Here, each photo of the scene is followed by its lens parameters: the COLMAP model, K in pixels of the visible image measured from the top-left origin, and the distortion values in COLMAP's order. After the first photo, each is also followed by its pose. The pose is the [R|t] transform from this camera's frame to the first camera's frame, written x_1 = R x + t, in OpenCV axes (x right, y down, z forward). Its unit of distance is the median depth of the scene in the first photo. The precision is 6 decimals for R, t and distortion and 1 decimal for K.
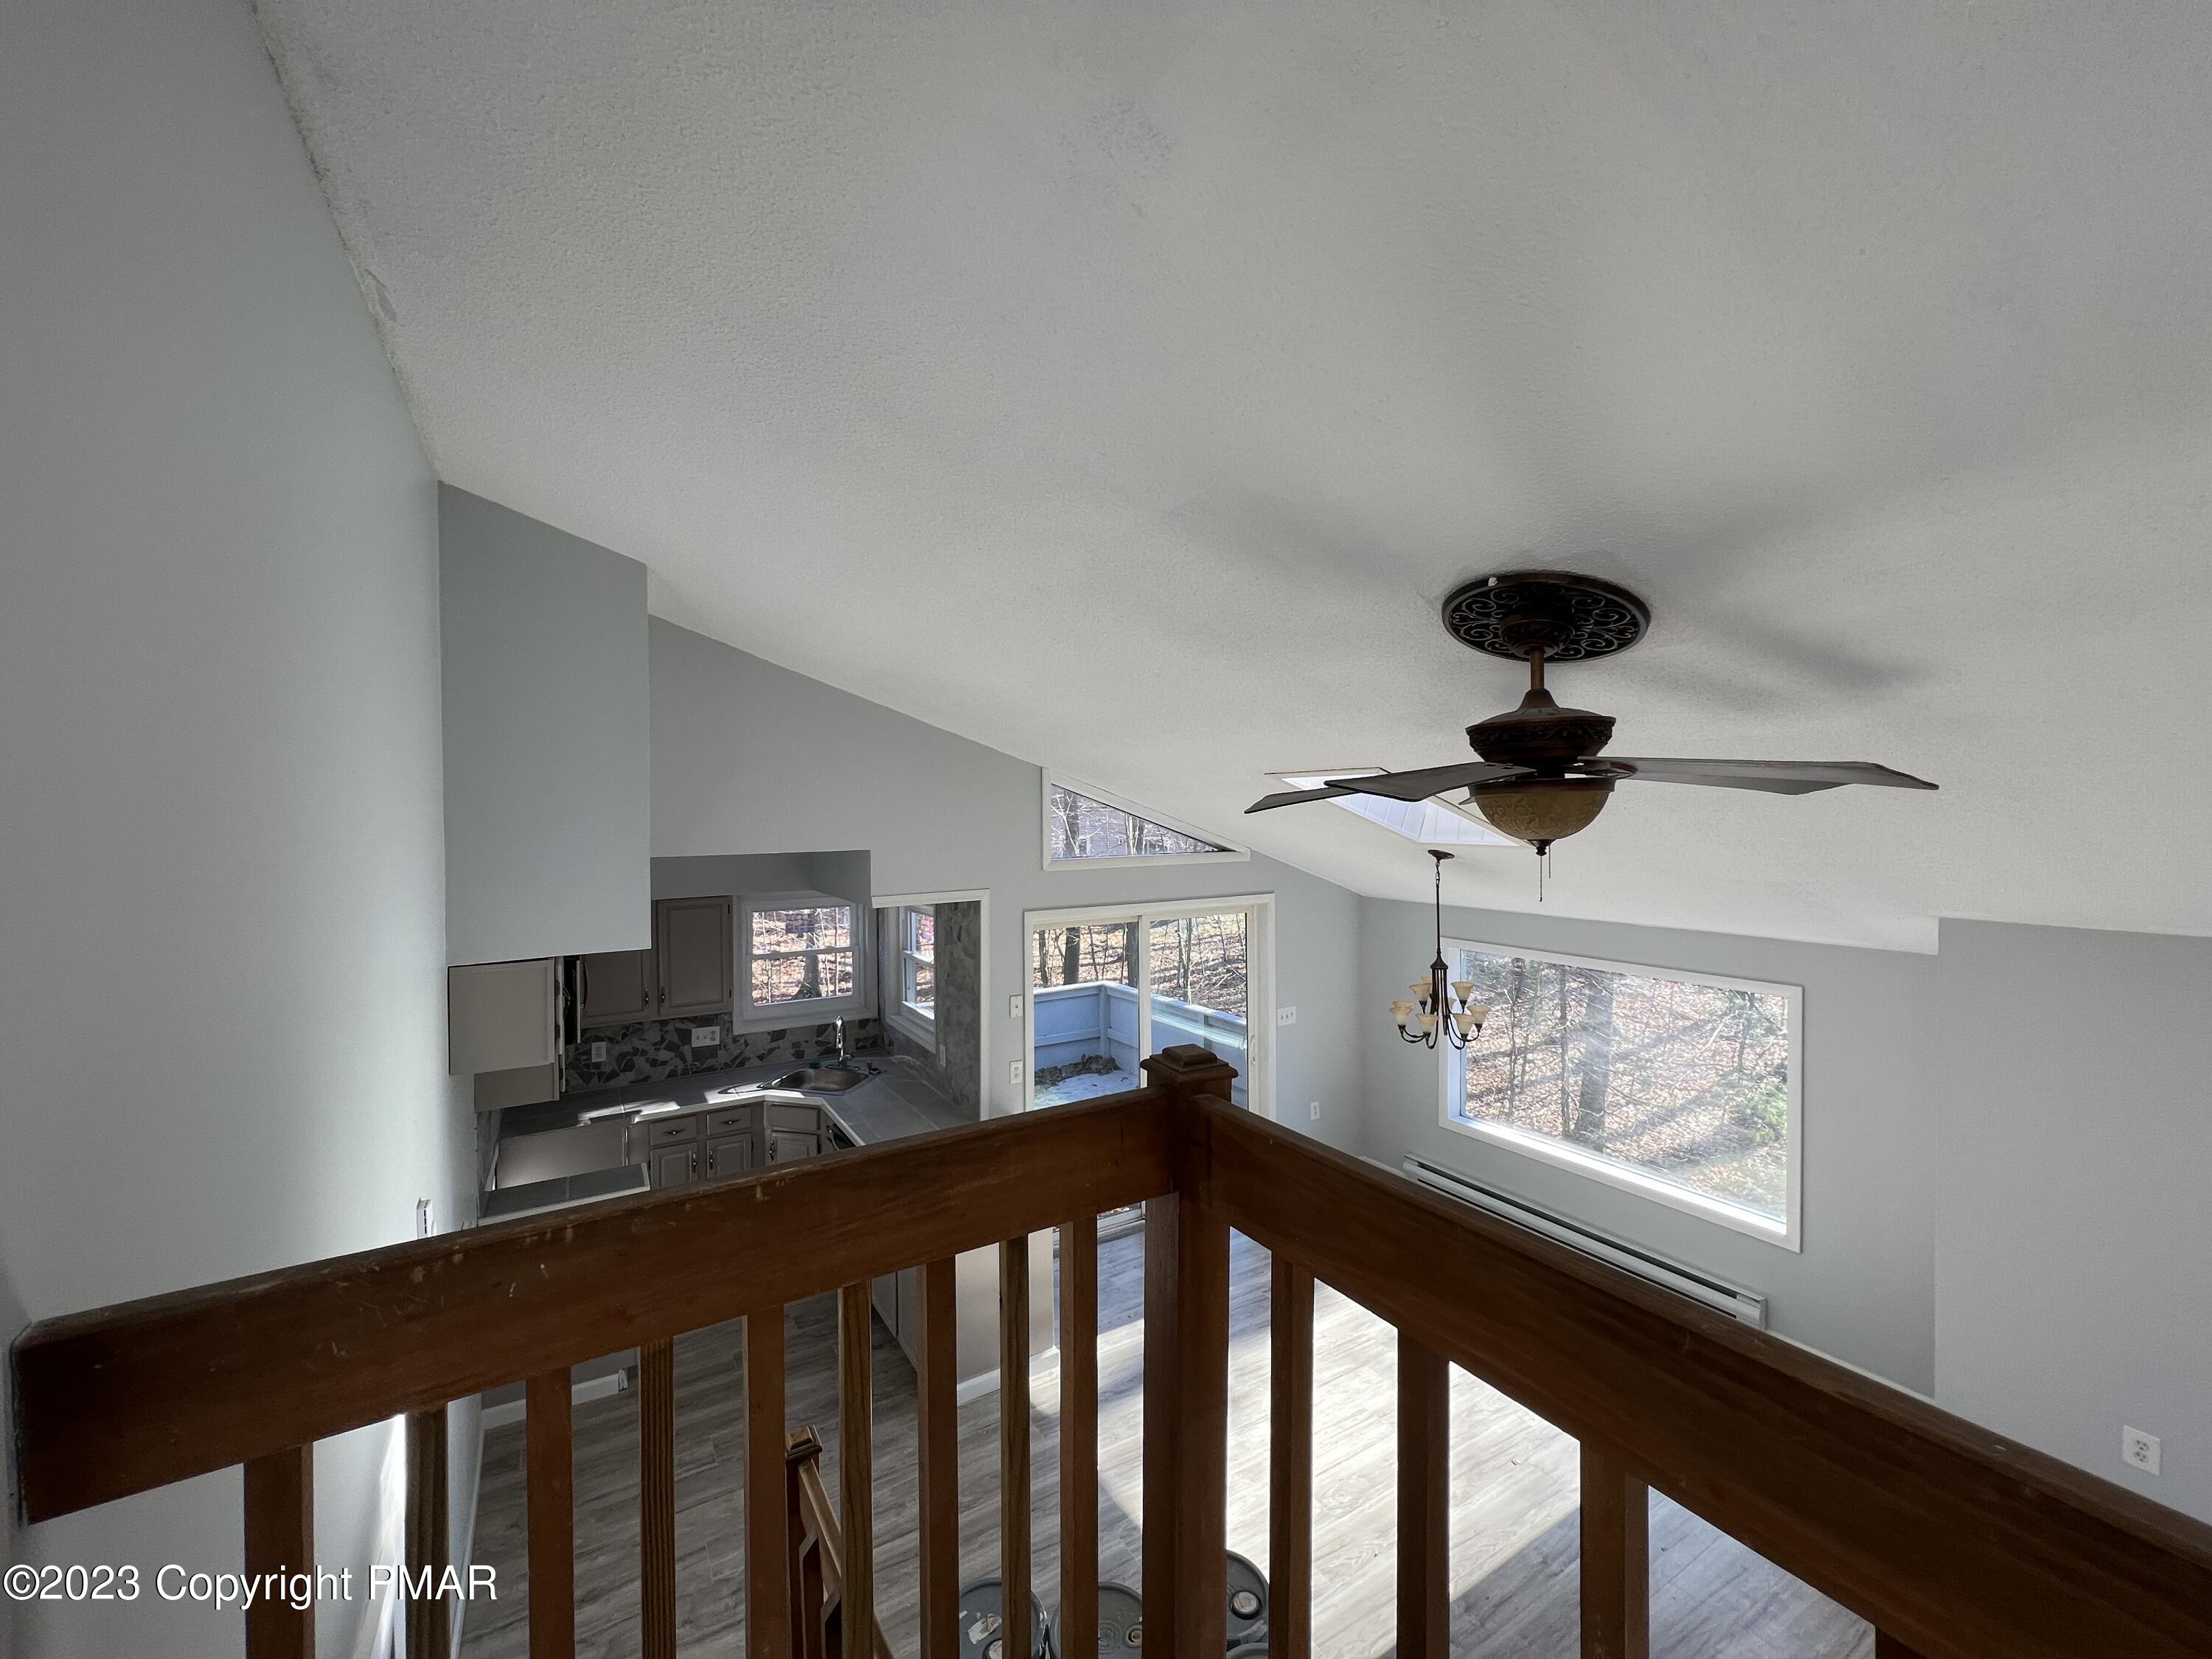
lens RADIAL K [[883.3, 0, 1102.7], [0, 883.3, 824.0], [0, 0, 1]] dist [-0.000468, -0.000312]
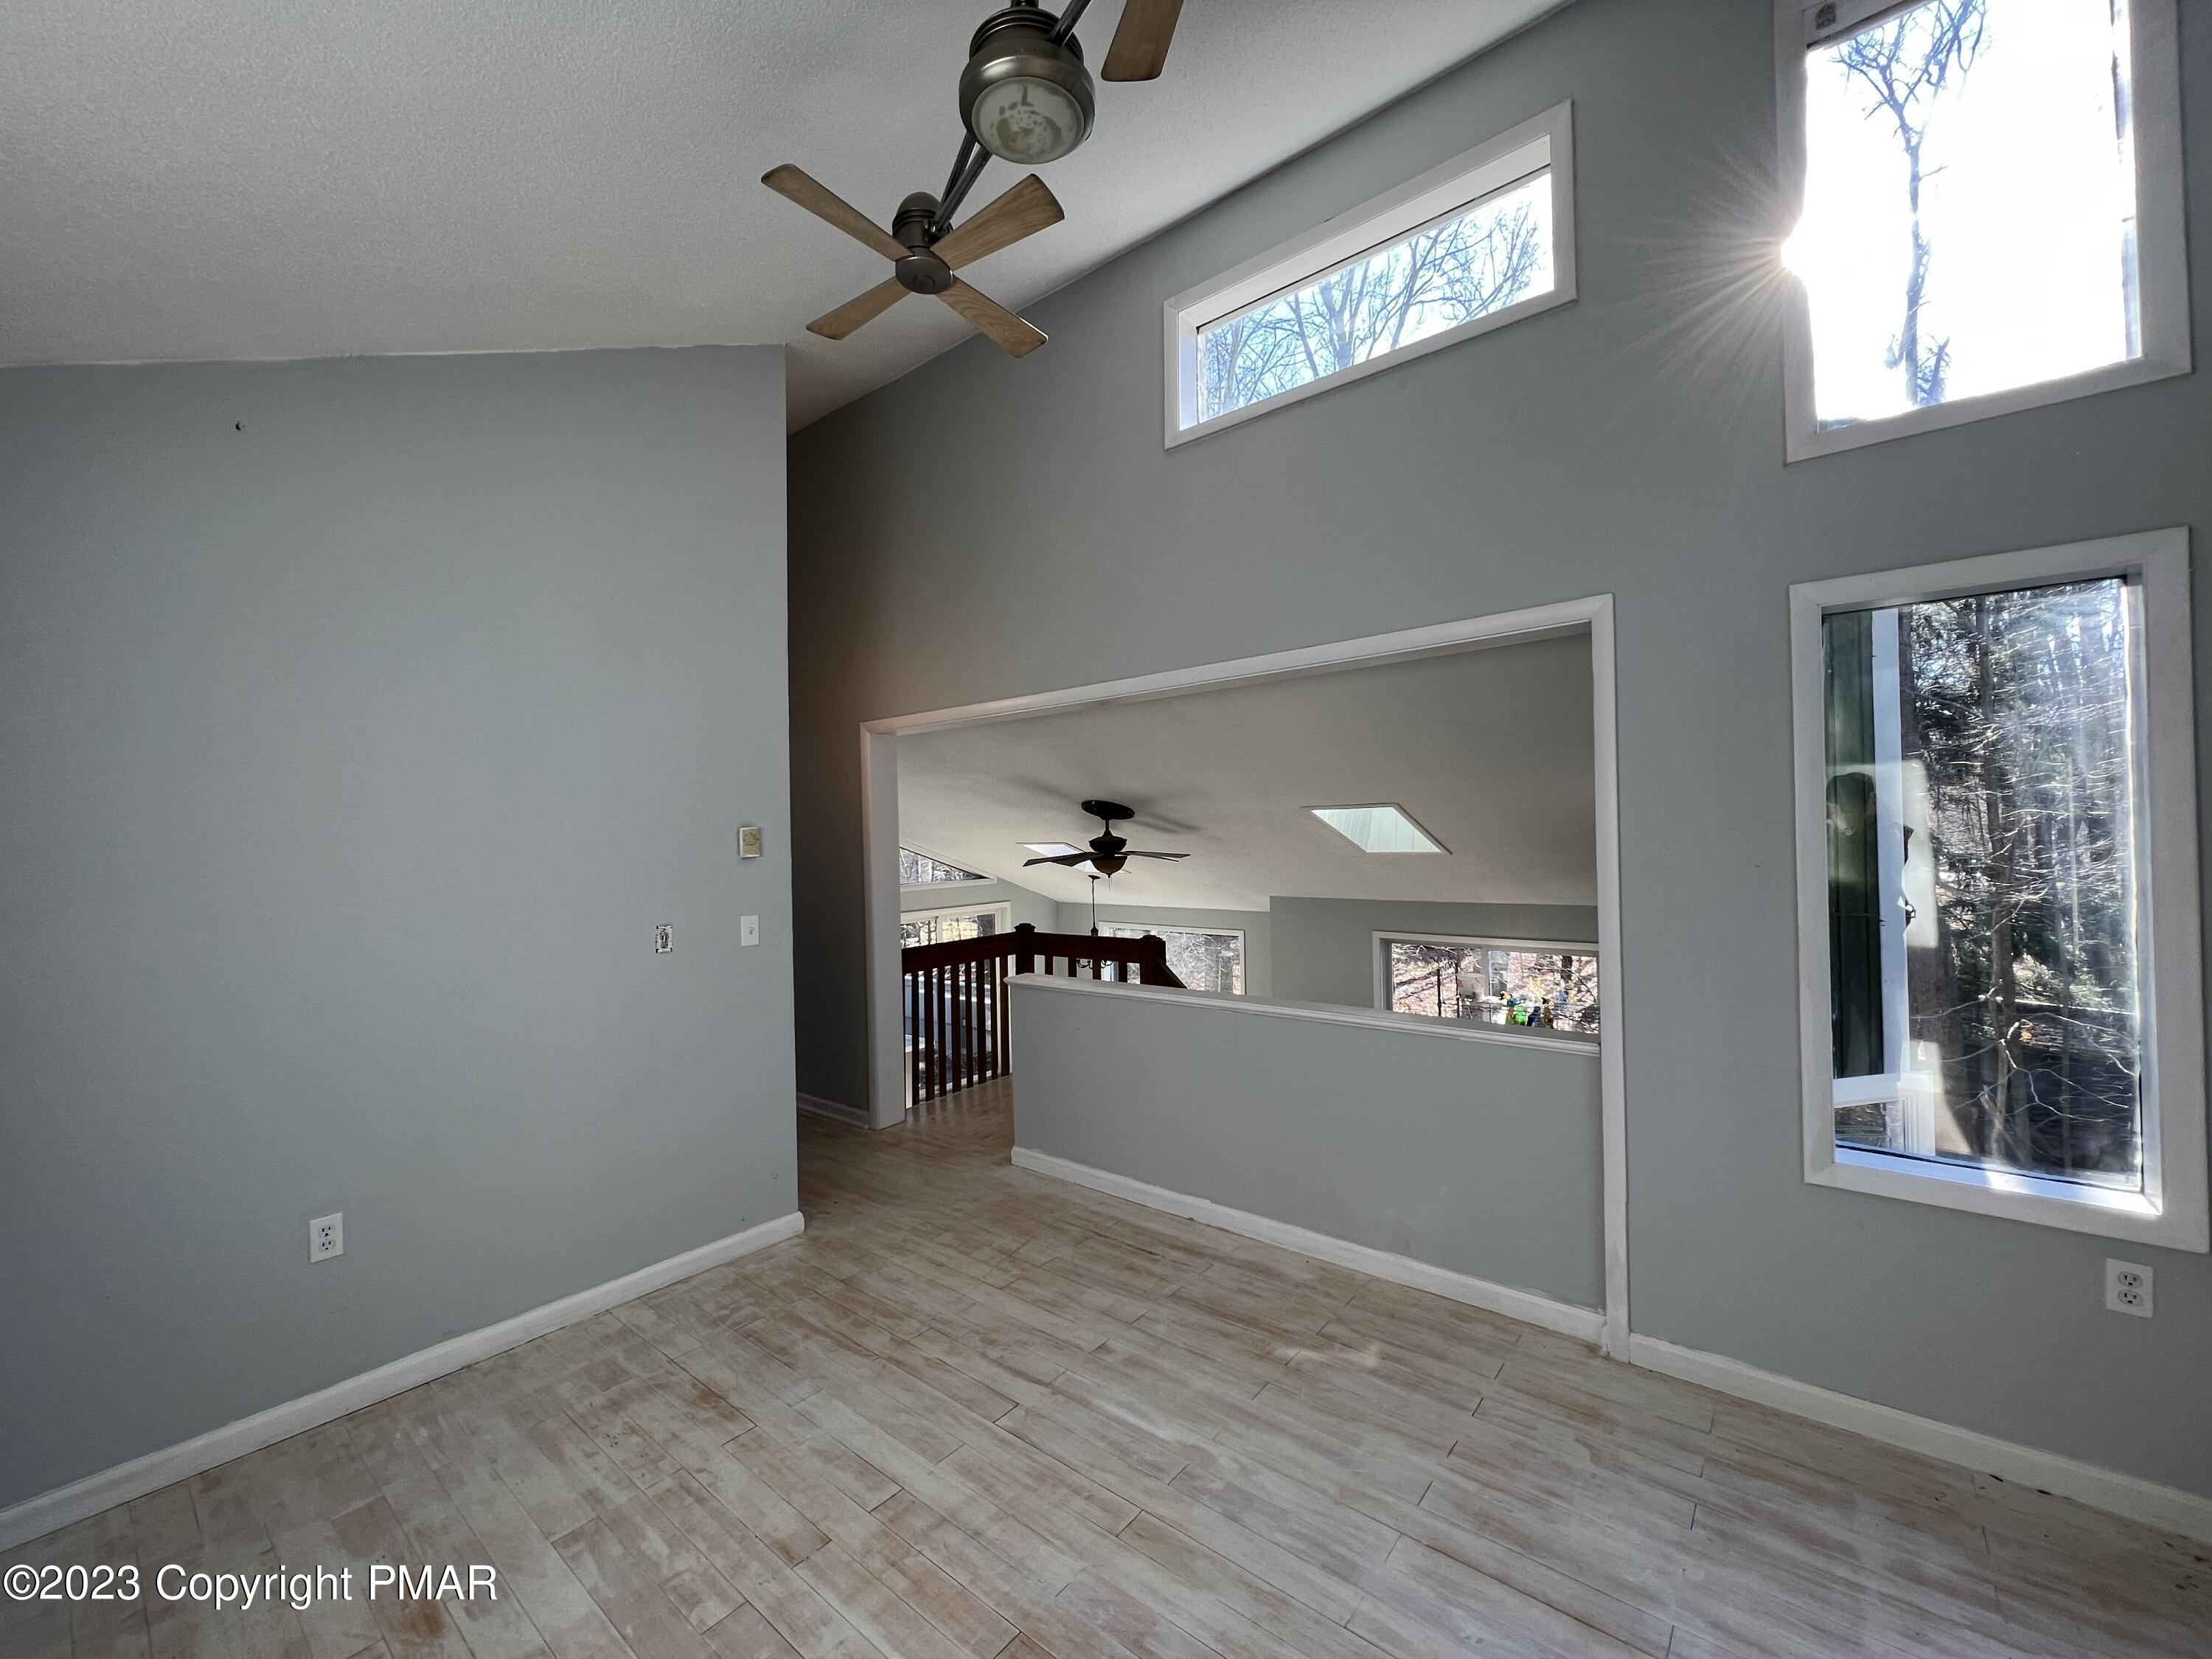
lens RADIAL K [[883.3, 0, 1102.7], [0, 883.3, 824.0], [0, 0, 1]] dist [-0.000468, -0.000312]
pose [[0.942798, -0.003449, 0.333345, -0.262922], [0.012915, 0.999574, -0.026186, -0.032153], [-0.333113, 0.028993, 0.942441, -0.870641]]
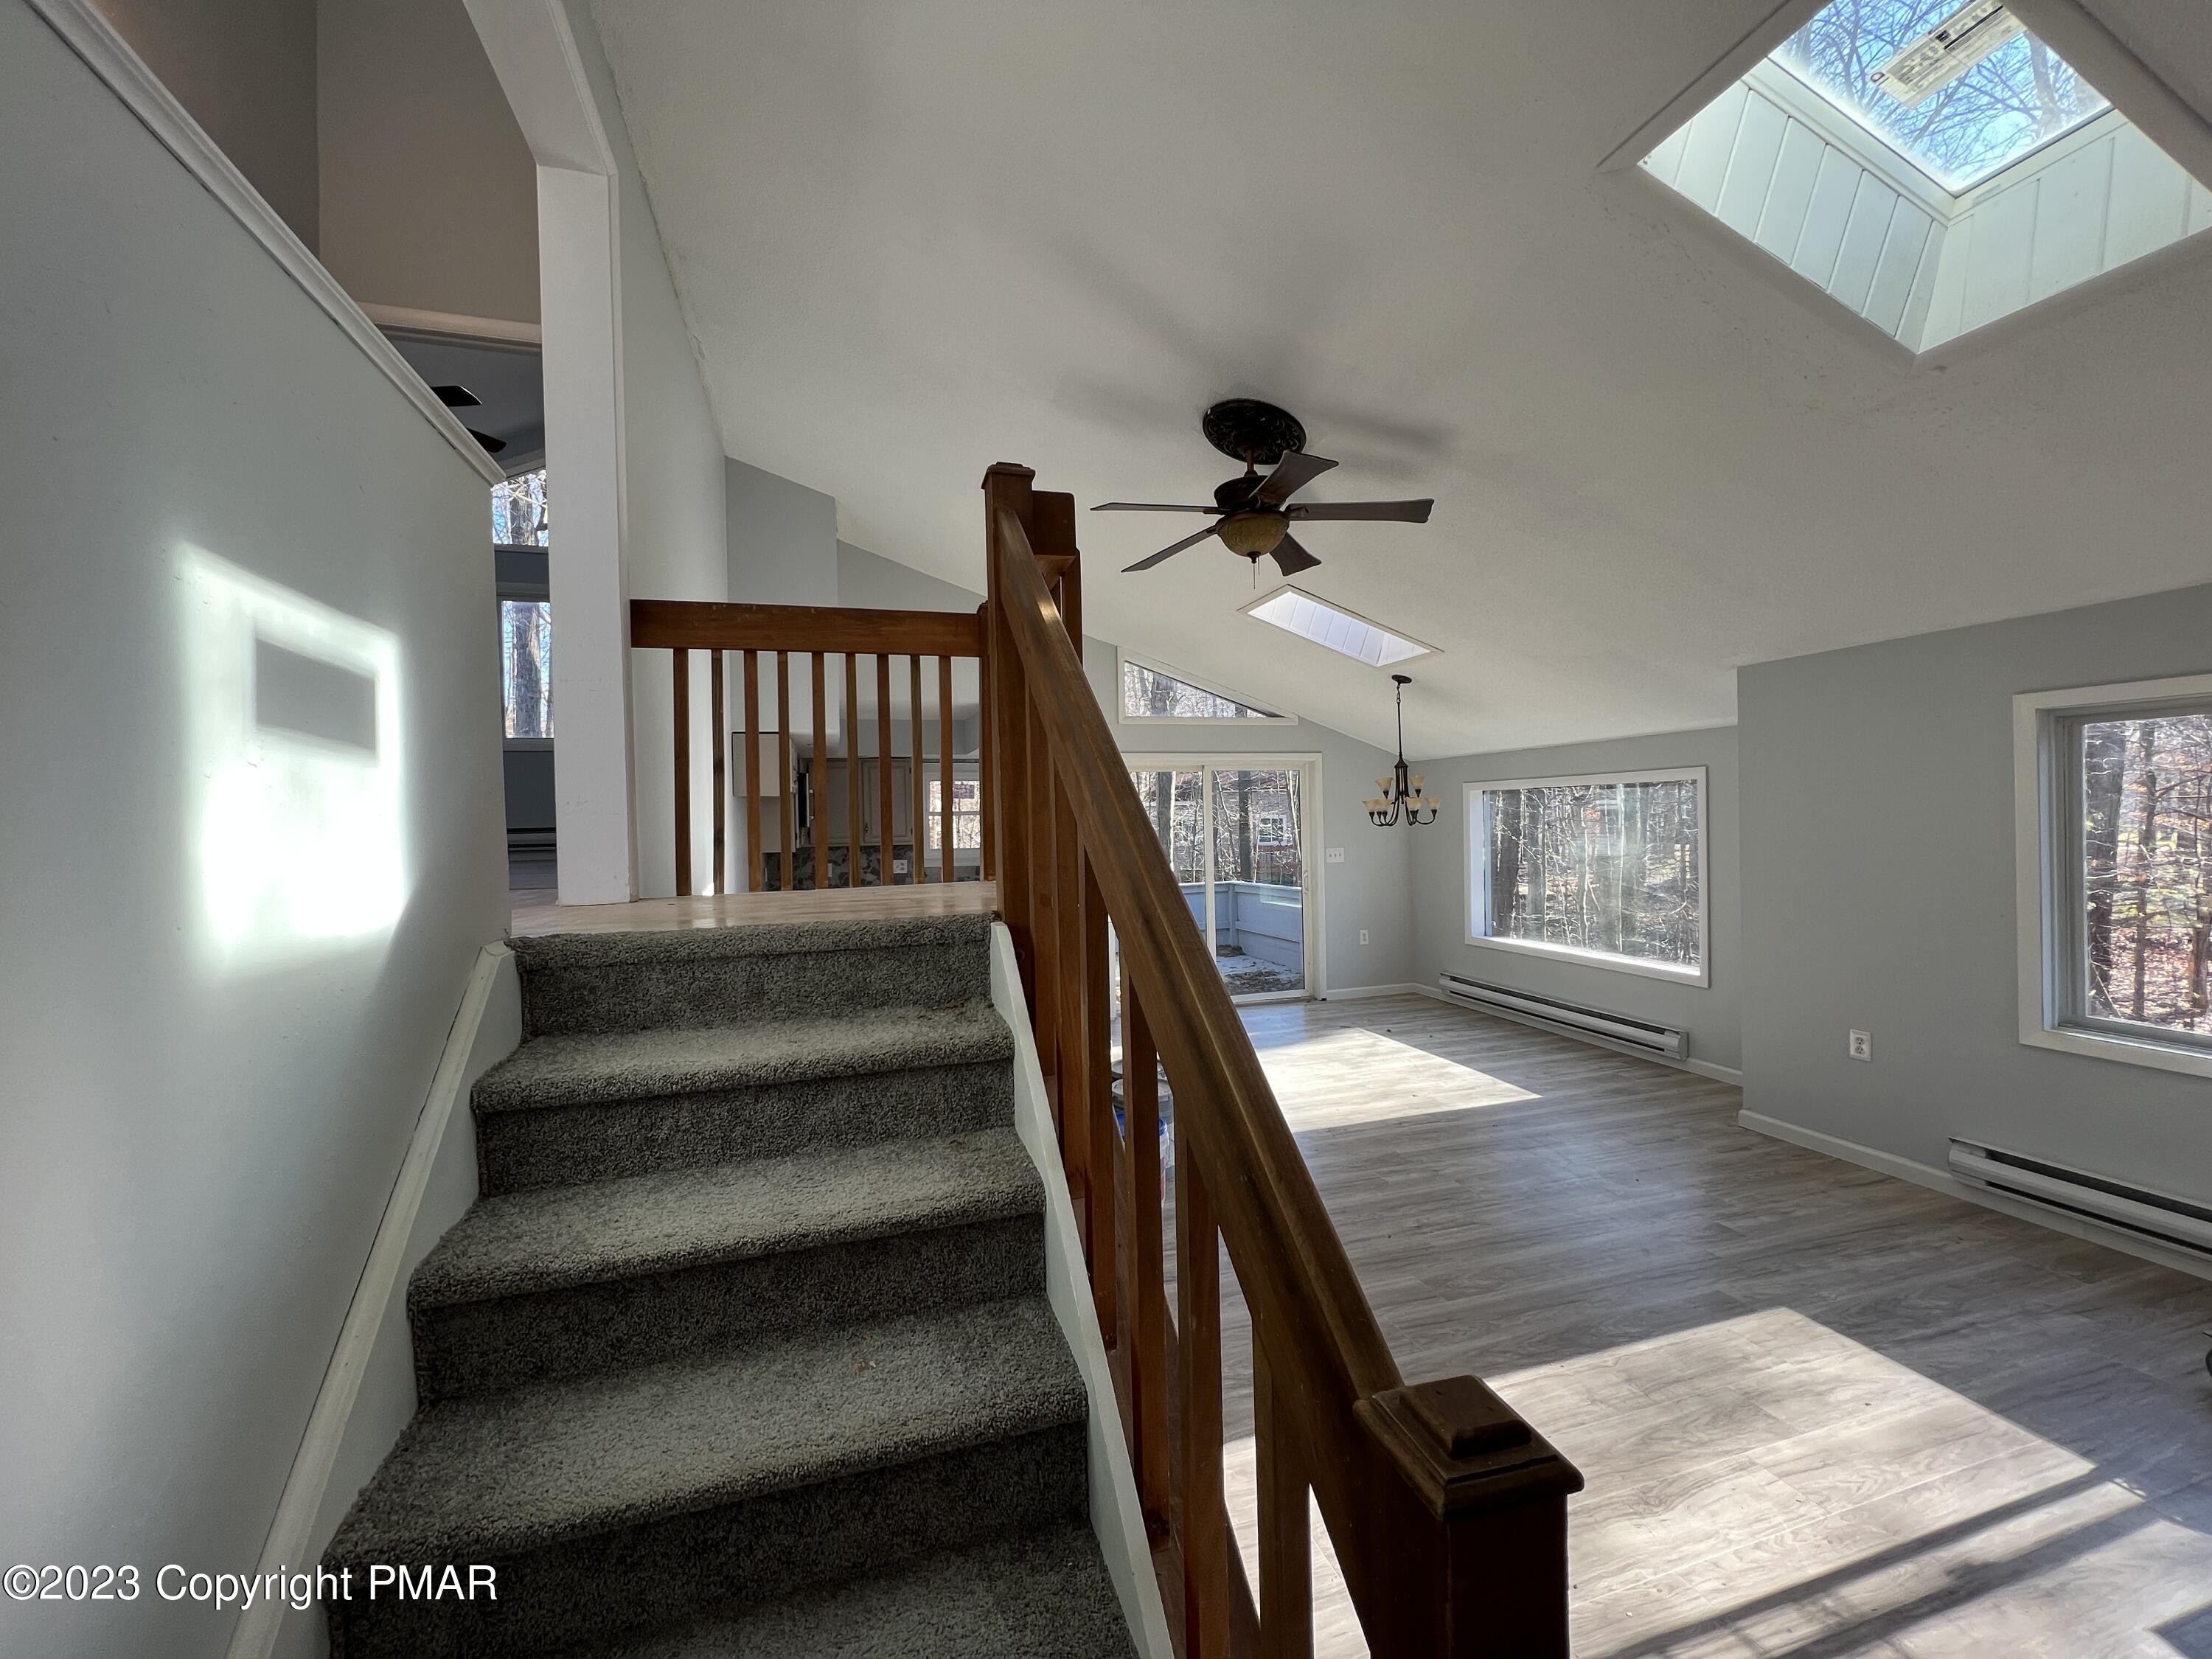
lens RADIAL K [[882.9, 0, 1103.9], [0, 882.9, 825.5], [0, 0, 1]] dist [0.000073, 0.000134]
pose [[0.968923, -0.012034, -0.247070, 0.240914], [0.010761, 0.999921, -0.006500, 0.217841], [0.247129, 0.003639, 0.968976, -0.307224]]
